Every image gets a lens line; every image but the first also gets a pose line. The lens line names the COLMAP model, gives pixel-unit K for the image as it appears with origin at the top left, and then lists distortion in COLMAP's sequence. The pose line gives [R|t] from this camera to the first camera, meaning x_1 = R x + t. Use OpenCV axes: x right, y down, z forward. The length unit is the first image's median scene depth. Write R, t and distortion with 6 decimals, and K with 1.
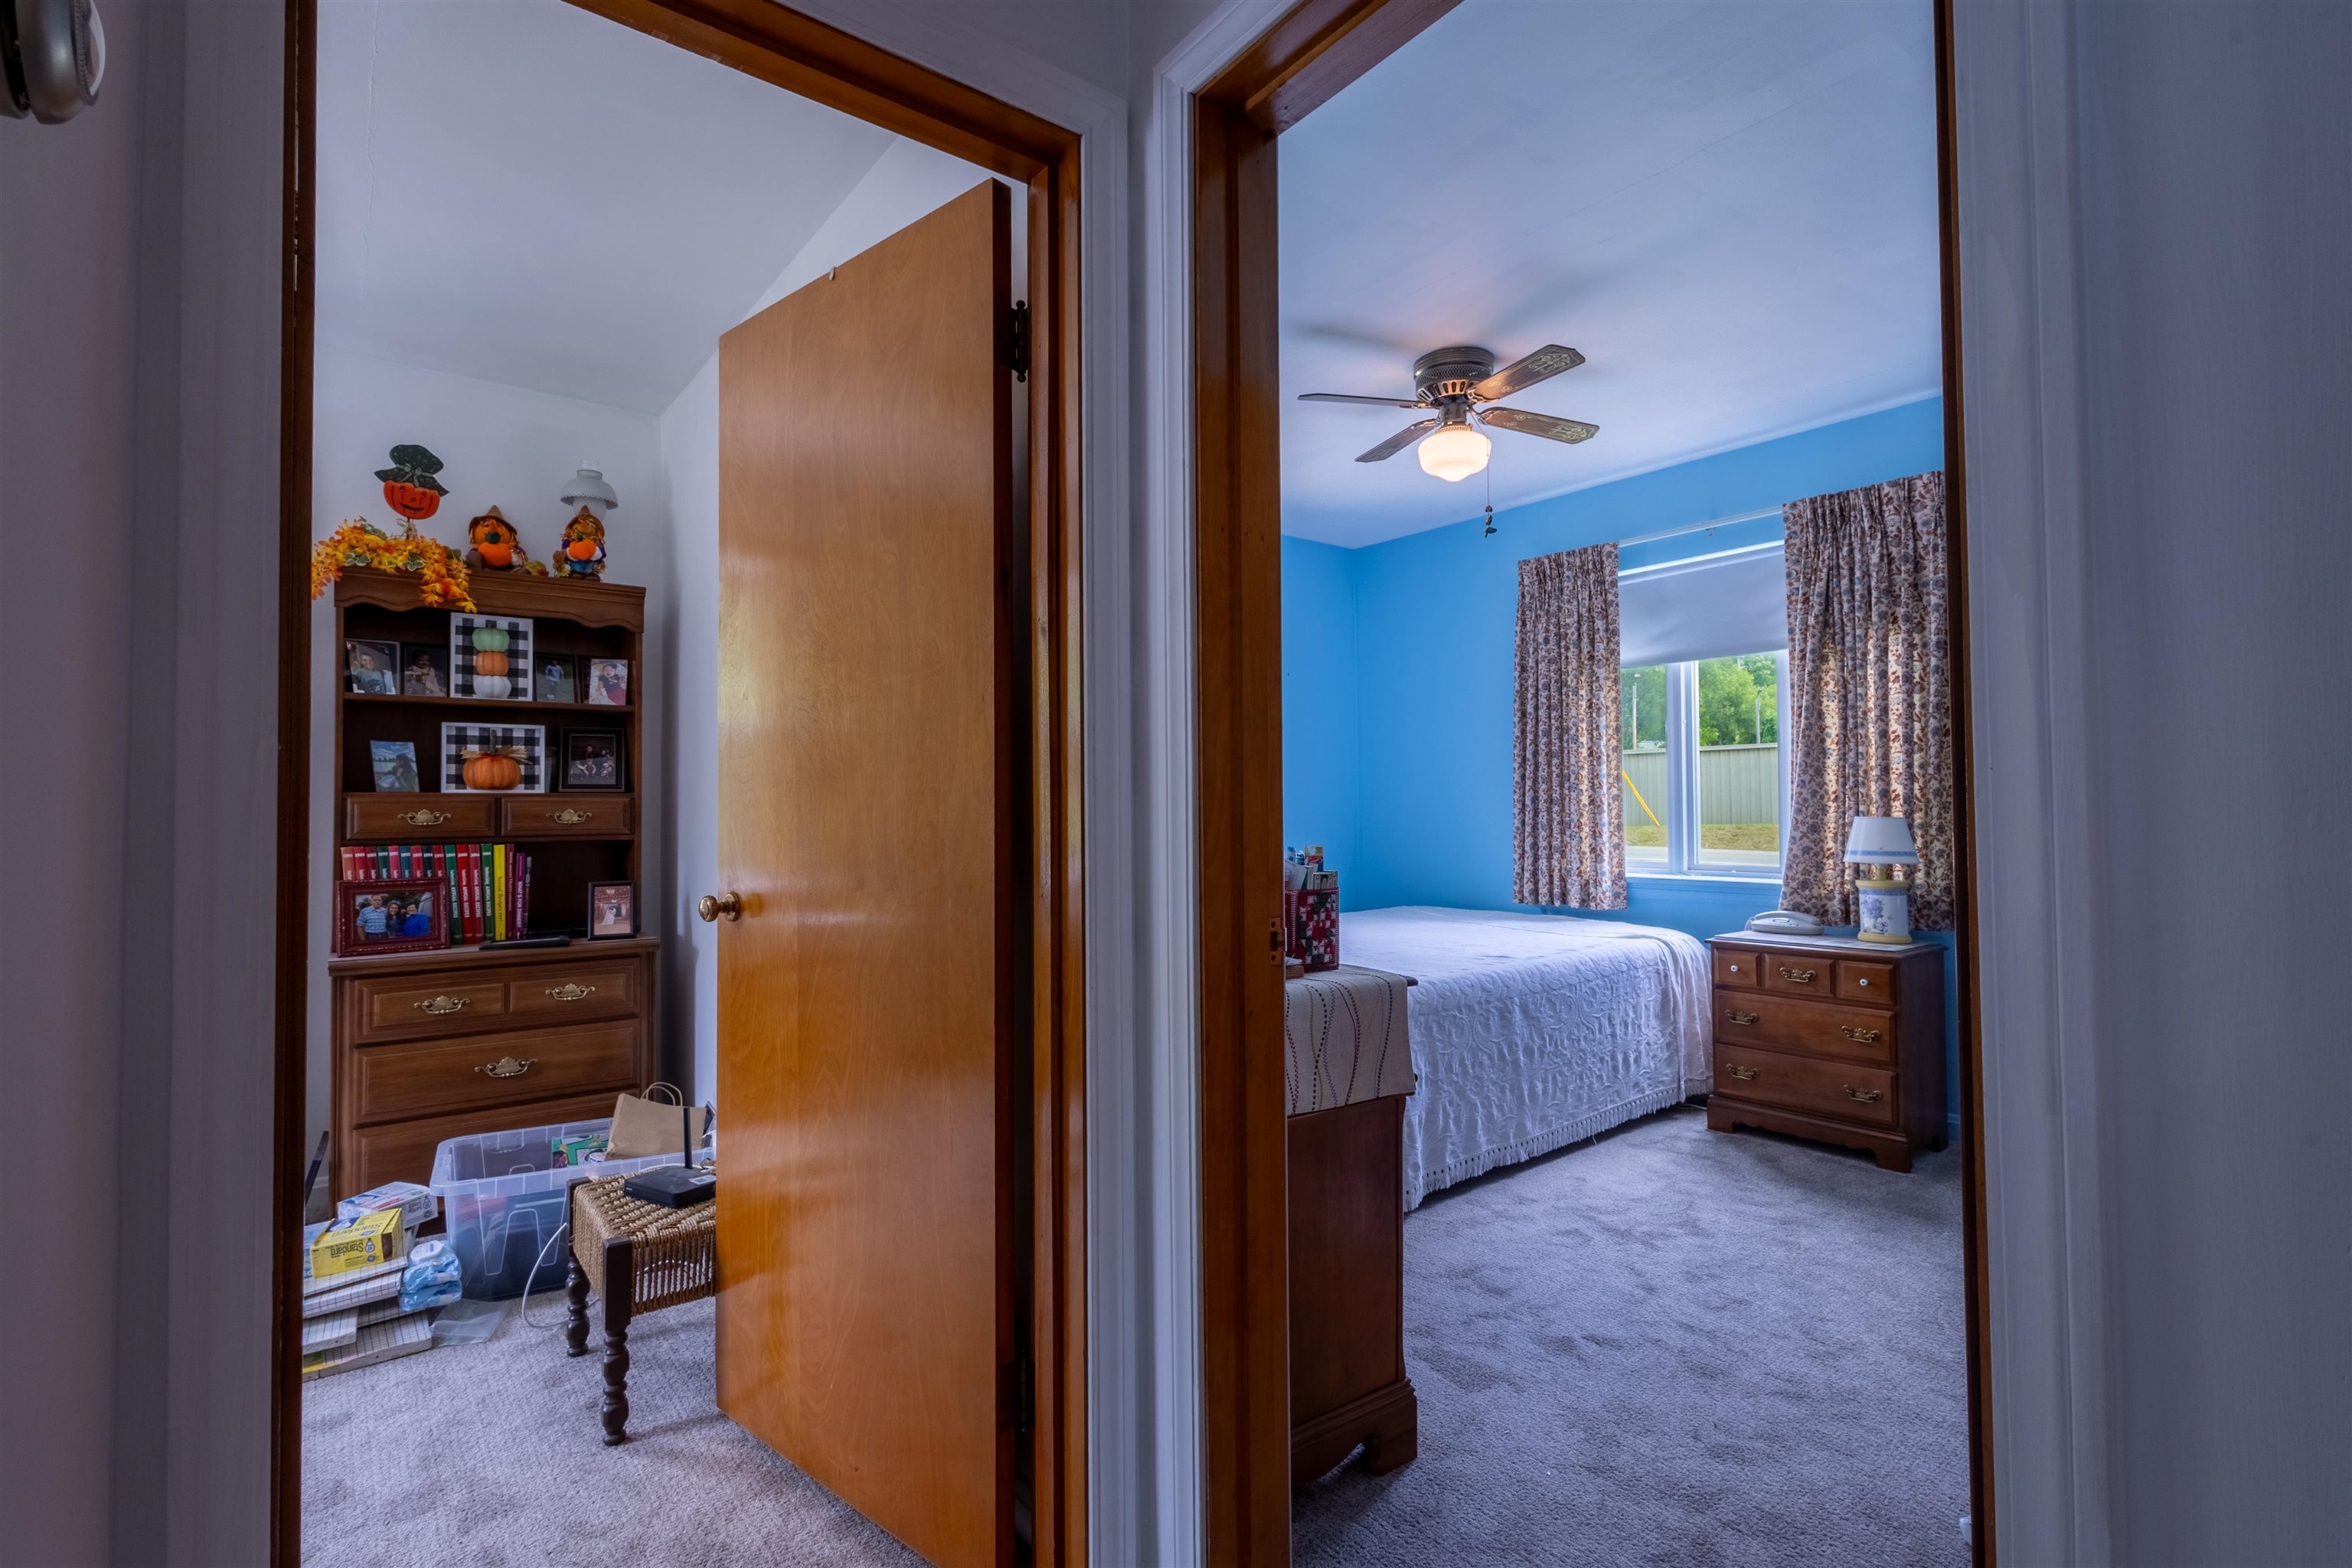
lens RADIAL K [[1084.8, 0, 1190.8], [0, 1084.8, 783.5], [0, 0, 1]] dist [0.002914, -0.004224]
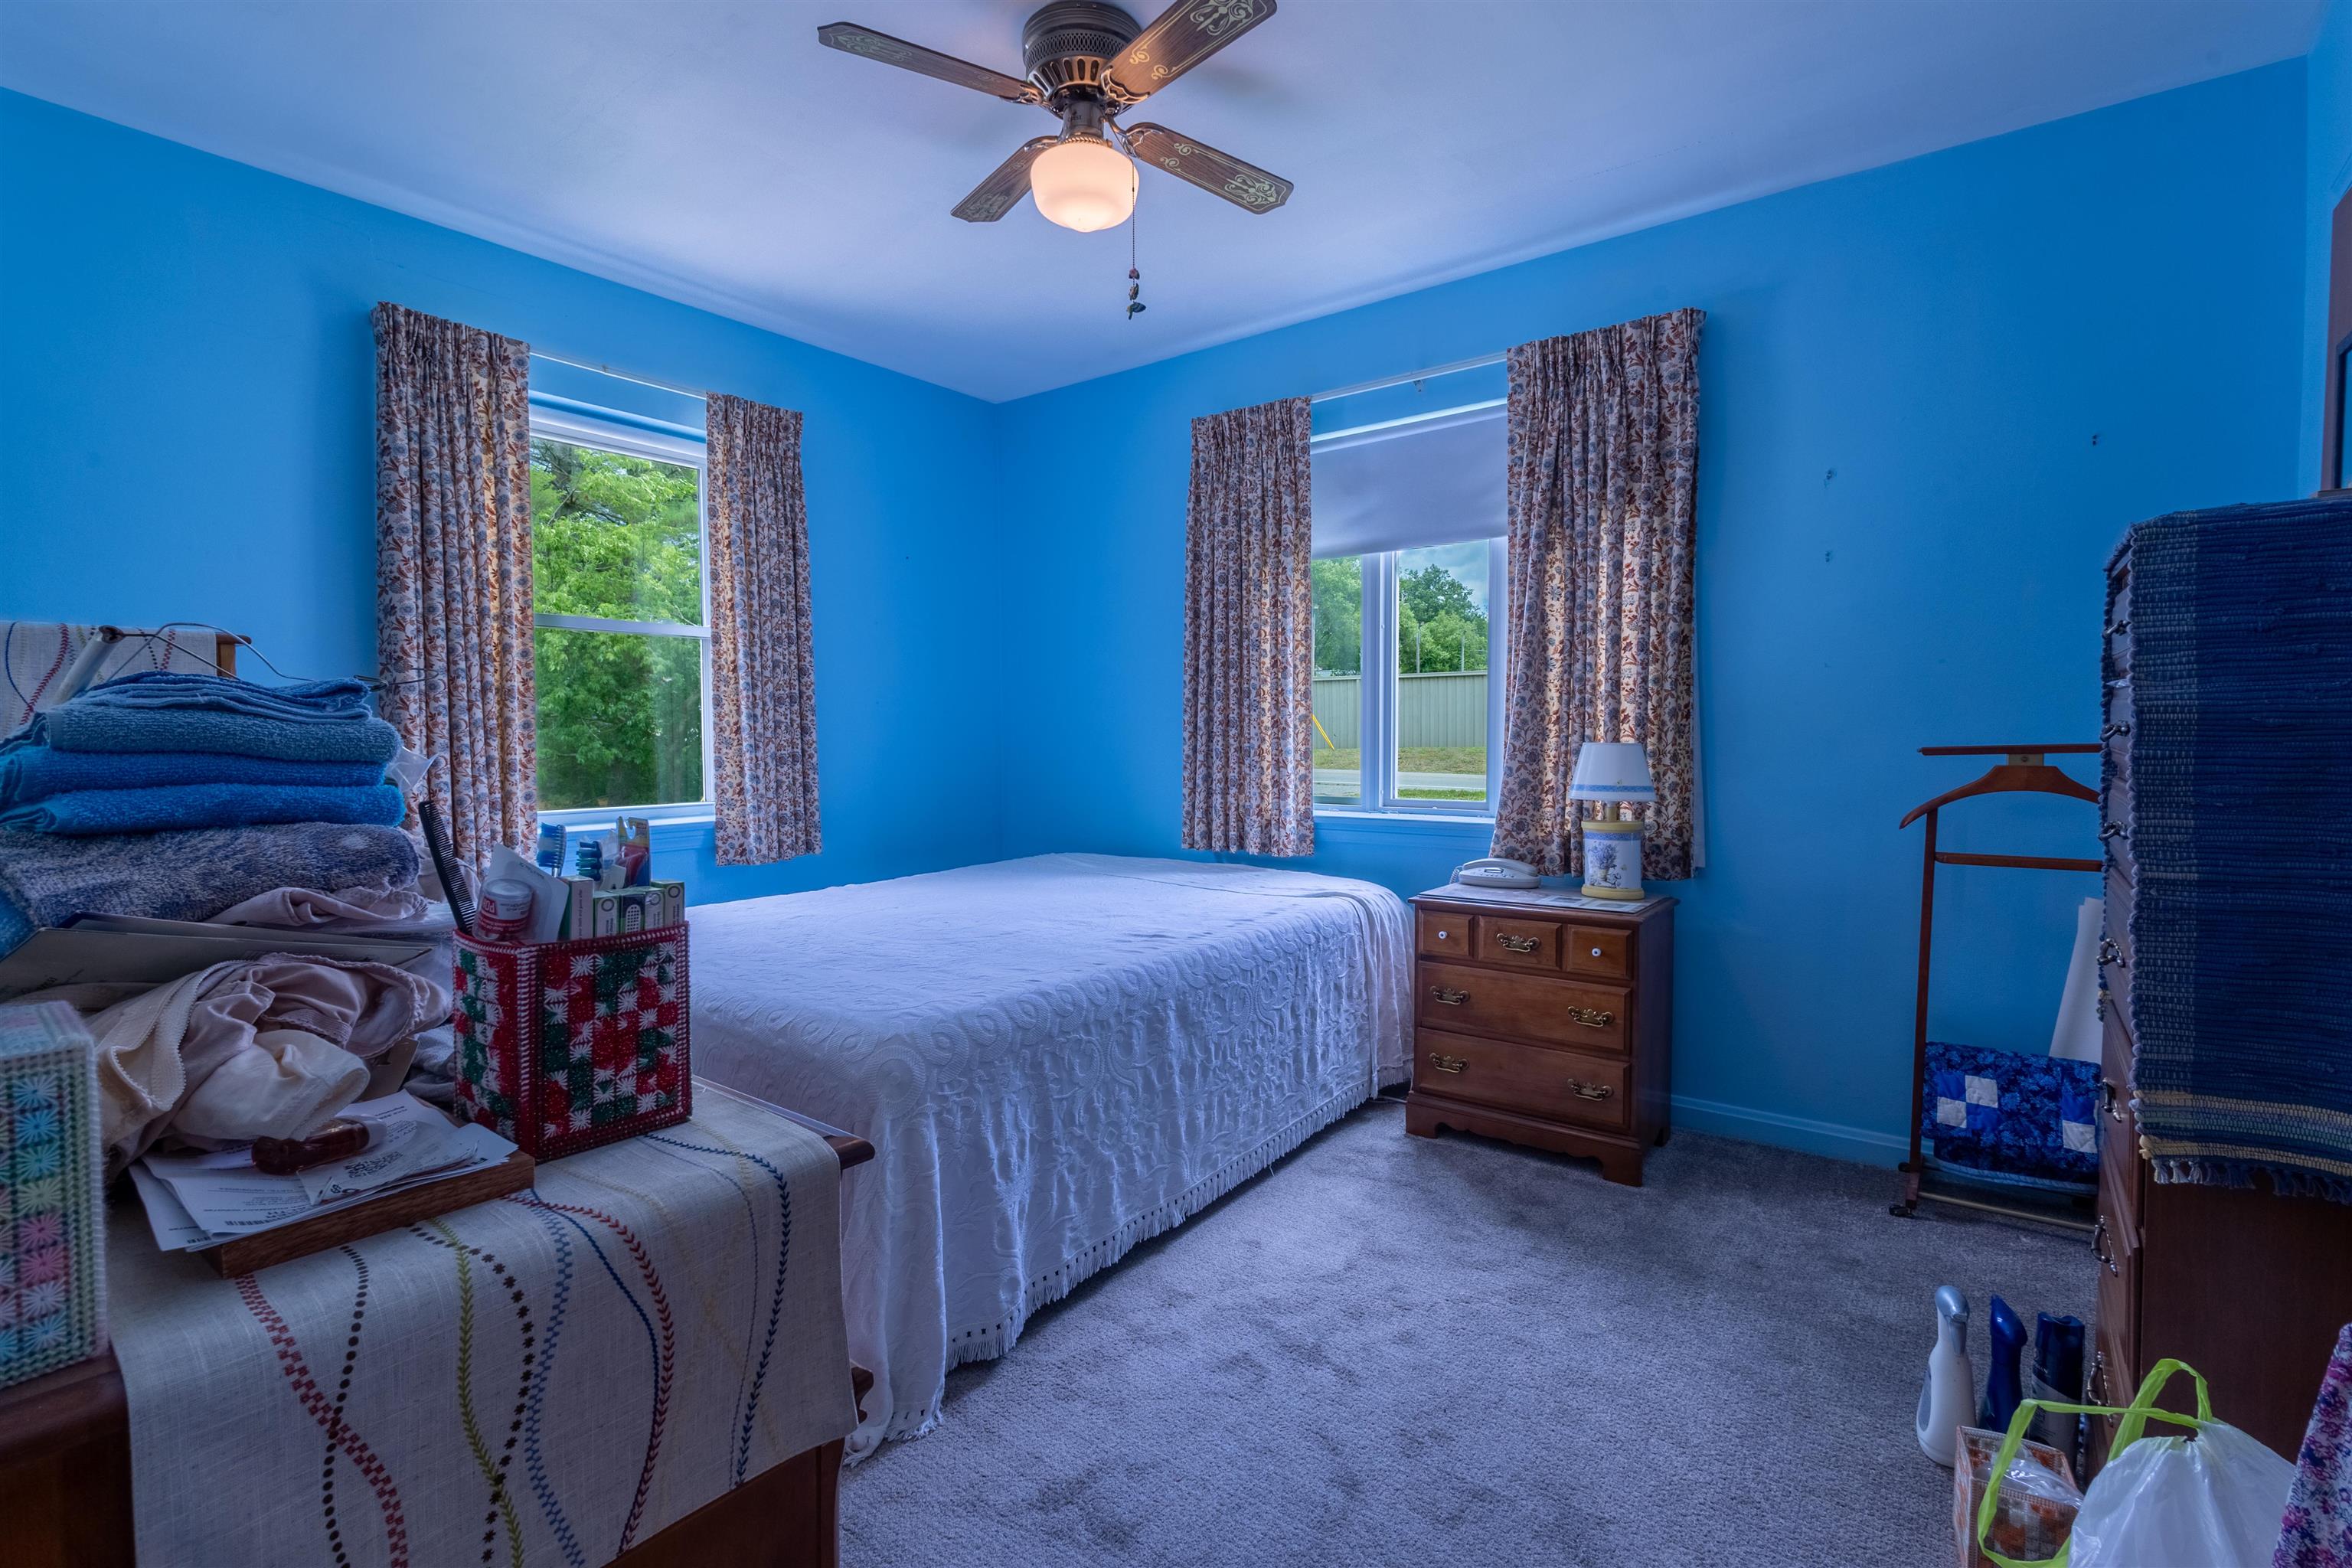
lens RADIAL K [[1084.8, 0, 1171.3], [0, 1084.8, 783.9], [0, 0, 1]] dist [0.002914, -0.004224]
pose [[0.966462, -0.010084, 0.256611, 0.110508], [-0.008013, 0.997558, 0.069378, 0.007830], [-0.256684, -0.069107, 0.964022, 0.301793]]
